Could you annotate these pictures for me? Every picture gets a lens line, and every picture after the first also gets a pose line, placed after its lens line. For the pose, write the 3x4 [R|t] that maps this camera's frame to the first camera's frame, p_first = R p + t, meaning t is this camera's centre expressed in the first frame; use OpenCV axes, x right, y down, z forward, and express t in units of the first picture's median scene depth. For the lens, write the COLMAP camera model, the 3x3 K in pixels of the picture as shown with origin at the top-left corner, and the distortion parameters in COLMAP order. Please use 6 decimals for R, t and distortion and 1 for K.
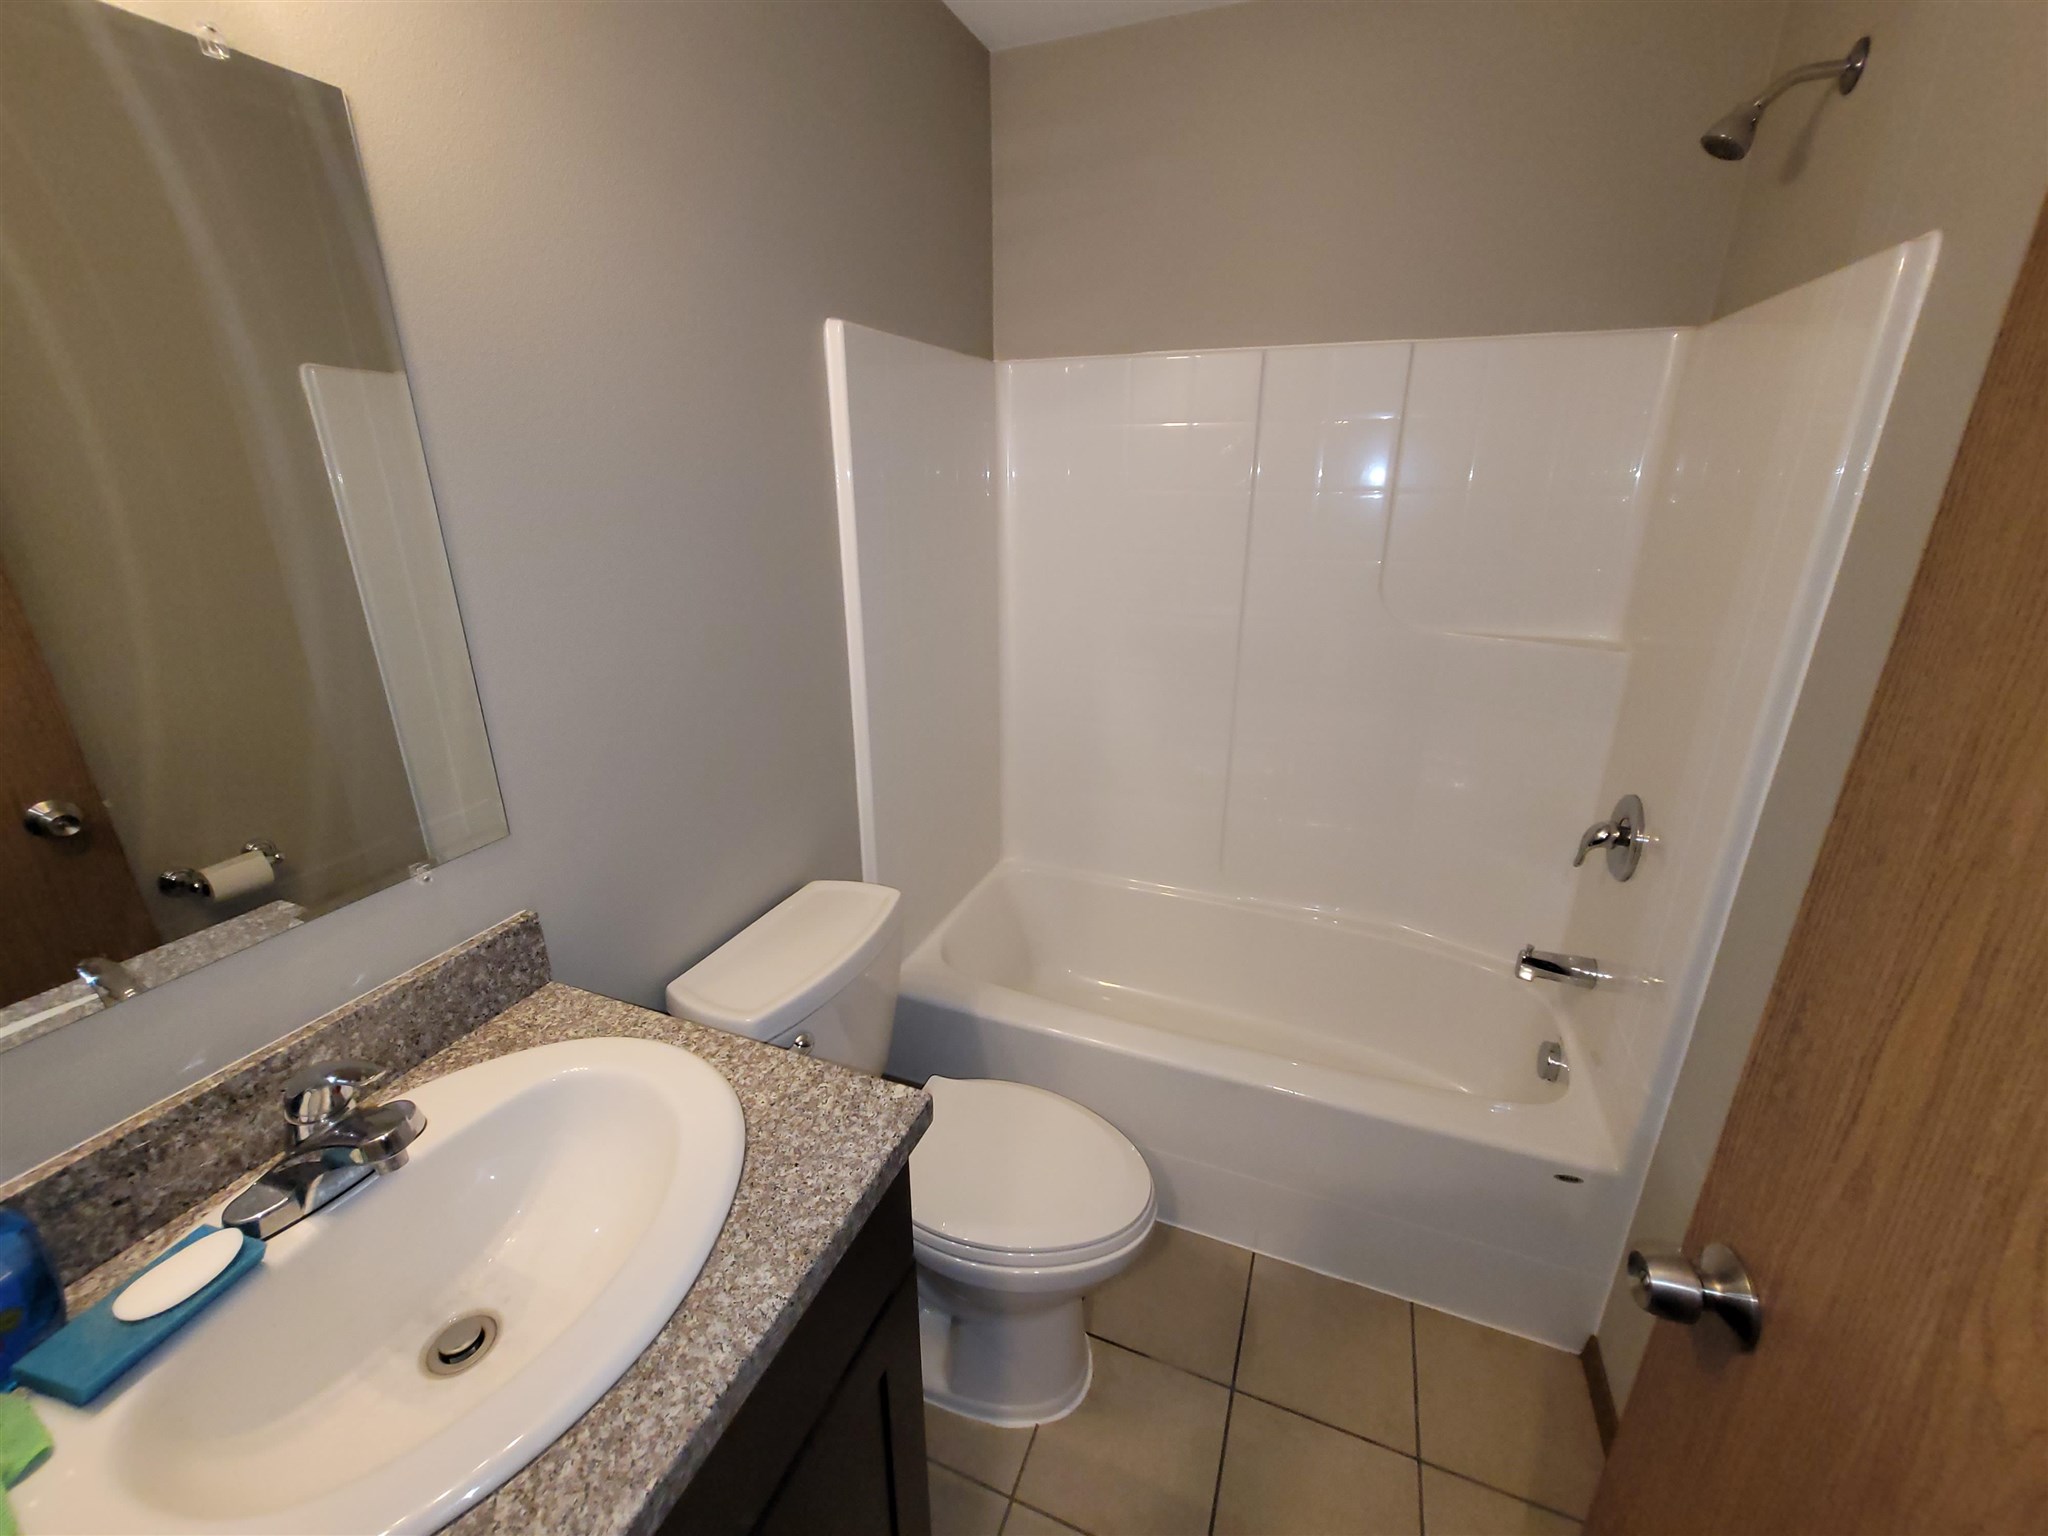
lens RADIAL K [[832.9, 0, 1025.8], [0, 832.9, 768.5], [0, 0, 1]] dist [-0.006308, 0.002177]
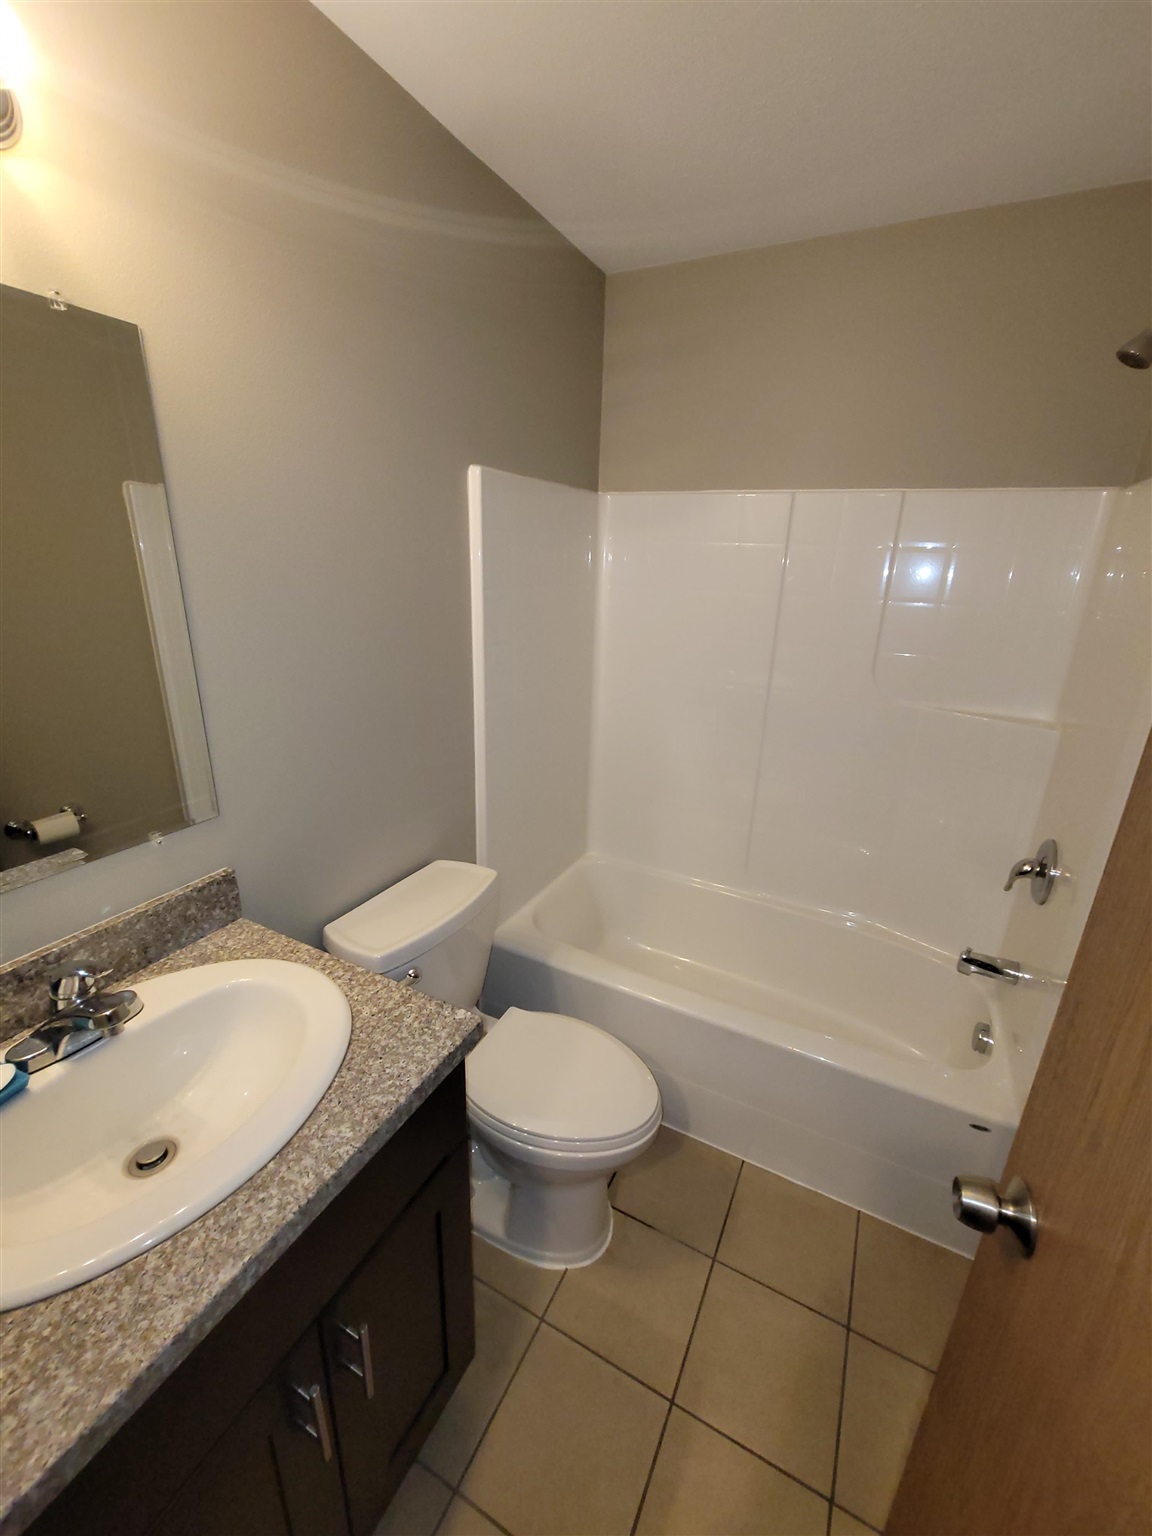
lens RADIAL K [[624.6, 0, 590.3], [0, 624.6, 771.2], [0, 0, 1]] dist [-0.006308, 0.002177]
pose [[0.995659, 0.062146, -0.069294, 0.098654], [-0.063326, 0.997881, -0.014965, -0.022507], [0.068217, 0.019289, 0.997484, -0.052734]]
